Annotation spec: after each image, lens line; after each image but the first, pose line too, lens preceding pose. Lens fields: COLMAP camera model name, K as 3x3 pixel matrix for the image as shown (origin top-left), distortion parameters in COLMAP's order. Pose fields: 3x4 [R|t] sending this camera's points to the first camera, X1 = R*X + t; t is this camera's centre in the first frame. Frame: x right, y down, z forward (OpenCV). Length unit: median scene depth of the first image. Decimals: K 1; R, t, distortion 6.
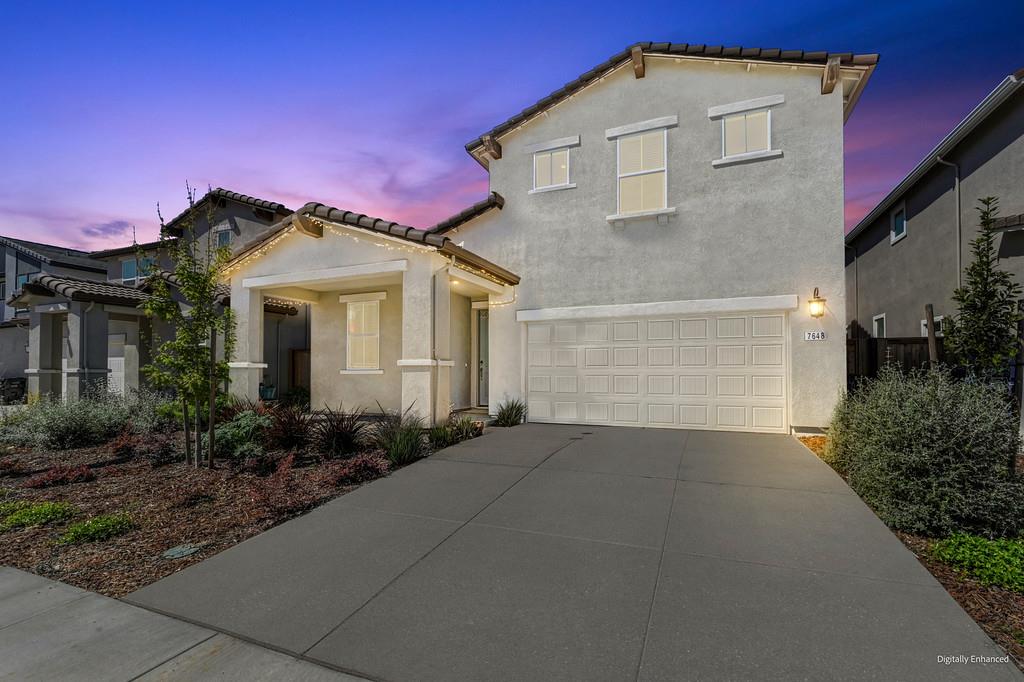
lens RADIAL K [[427.3, 0, 546.3], [0, 427.3, 369.3], [0, 0, 1]] dist [-0.000023, 0.000001]
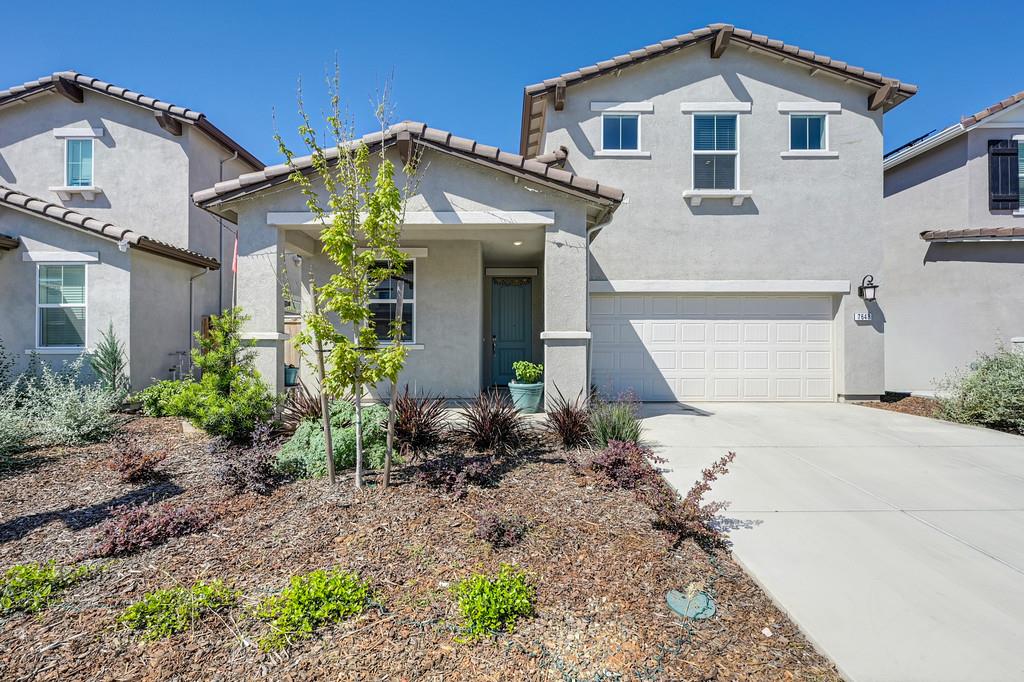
lens RADIAL K [[435.0, 0, 506.4], [0, 435.0, 349.7], [0, 0, 1]] dist [-0.000953, 0.000041]
pose [[0.935478, 0.000748, 0.353384, -0.604985], [-0.002738, 0.999983, 0.005131, 0.007226], [-0.353374, -0.005767, 0.935464, 0.201236]]
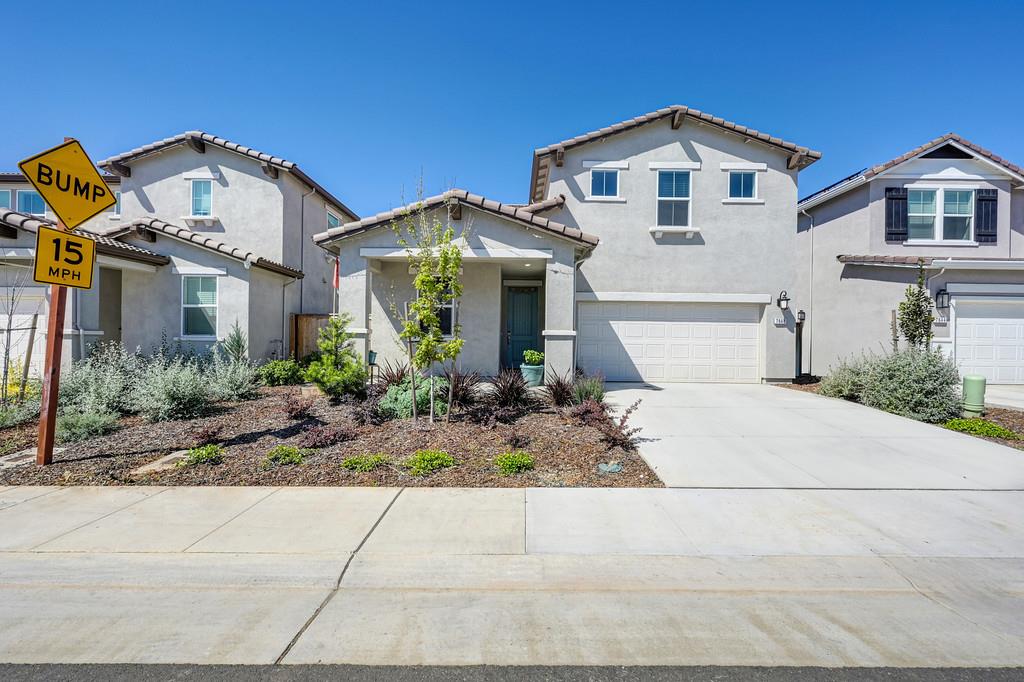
lens RADIAL K [[404.1, 0, 514.1], [0, 404.1, 345.1], [0, 0, 1]] dist [-0.000682, -0.000059]
pose [[0.936622, 0.009388, 0.350215, -0.712254], [-0.015992, 0.999745, 0.015969, 0.002594], [-0.349976, -0.020557, 0.936533, -0.056218]]
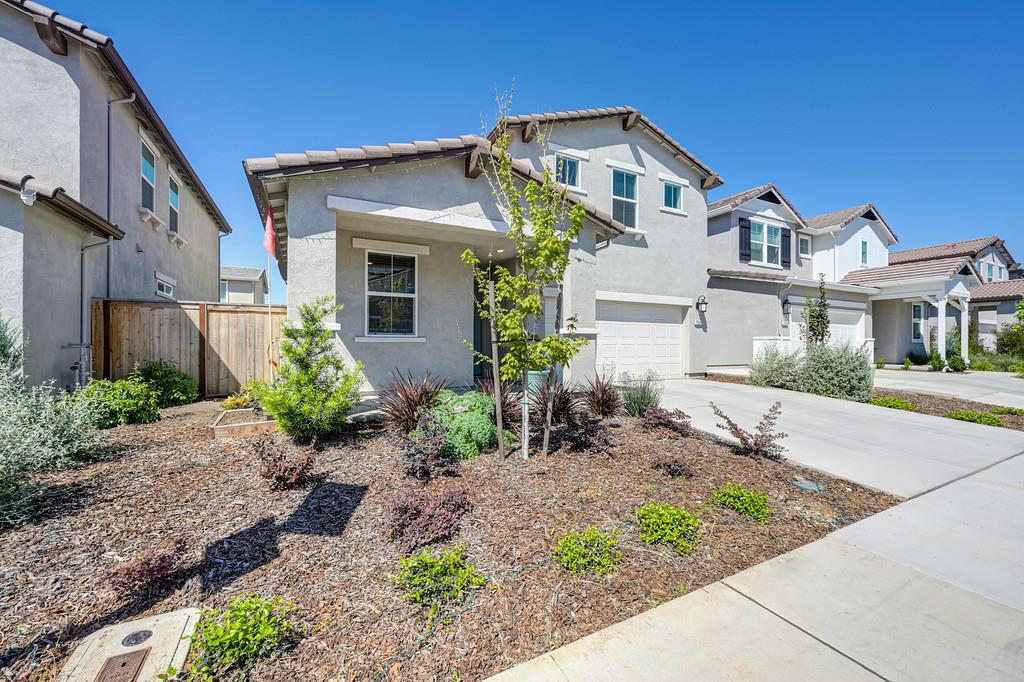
lens RADIAL K [[404.1, 0, 514.1], [0, 404.1, 345.1], [0, 0, 1]] dist [-0.000682, -0.000059]
pose [[0.669880, 0.001394, 0.742468, -0.992364], [-0.006645, 0.999969, 0.004118, 0.013678], [-0.742440, -0.007692, 0.669869, 0.376784]]
